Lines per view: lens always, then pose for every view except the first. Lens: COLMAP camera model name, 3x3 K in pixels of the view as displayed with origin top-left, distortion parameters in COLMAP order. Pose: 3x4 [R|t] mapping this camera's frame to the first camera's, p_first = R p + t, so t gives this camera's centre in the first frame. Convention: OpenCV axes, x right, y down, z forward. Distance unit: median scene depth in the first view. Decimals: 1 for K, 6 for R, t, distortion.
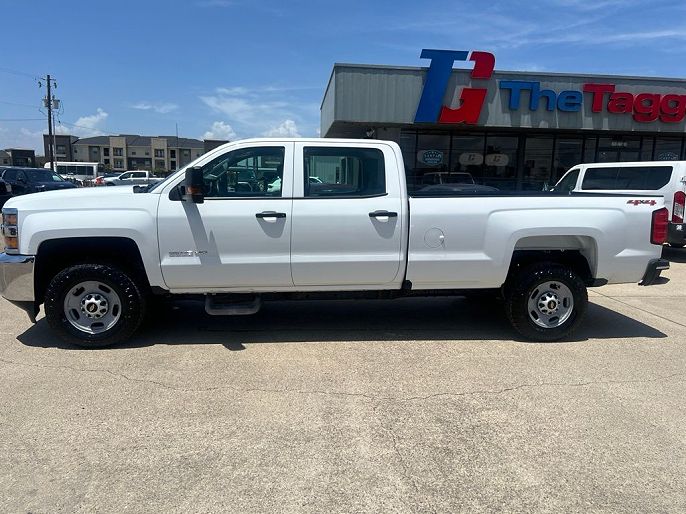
lens RADIAL K [[519.1, 0, 343.0], [0, 519.1, 257.0], [0, 0, 1]] dist [0.066748, -0.085986]
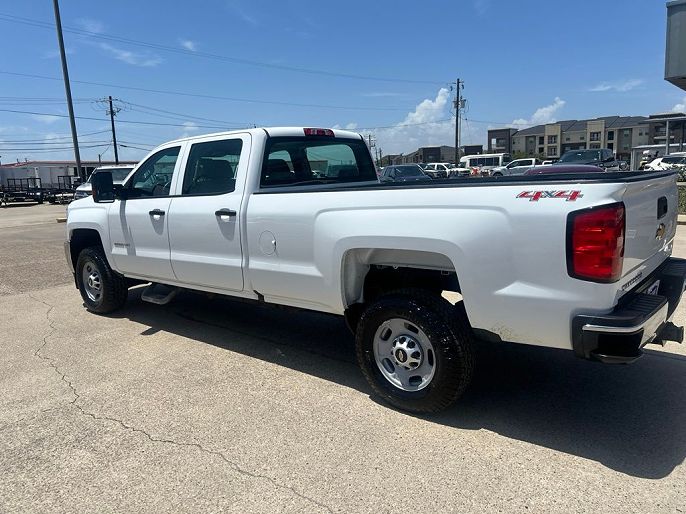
lens RADIAL K [[516.3, 0, 339.9], [0, 516.3, 250.5], [0, 0, 1]] dist [0.056075, -0.065651]
pose [[0.678193, 0.063873, -0.732103, 0.758776], [-0.053917, 0.997856, 0.037112, -0.054456], [0.732903, 0.014304, 0.680183, 0.476281]]
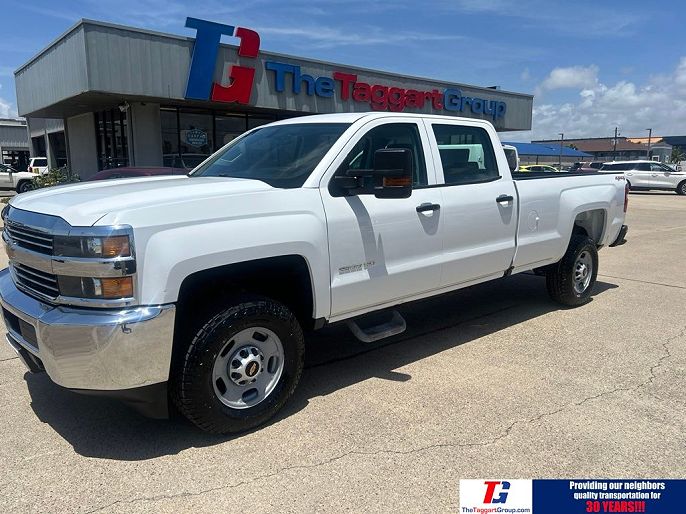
lens RADIAL K [[519.1, 0, 343.0], [0, 519.1, 257.0], [0, 0, 1]] dist [0.066748, -0.085986]
pose [[0.821211, -0.116039, 0.558702, -0.612362], [0.097124, 0.993242, 0.063532, -0.058647], [-0.562299, 0.002090, 0.826931, 0.341329]]
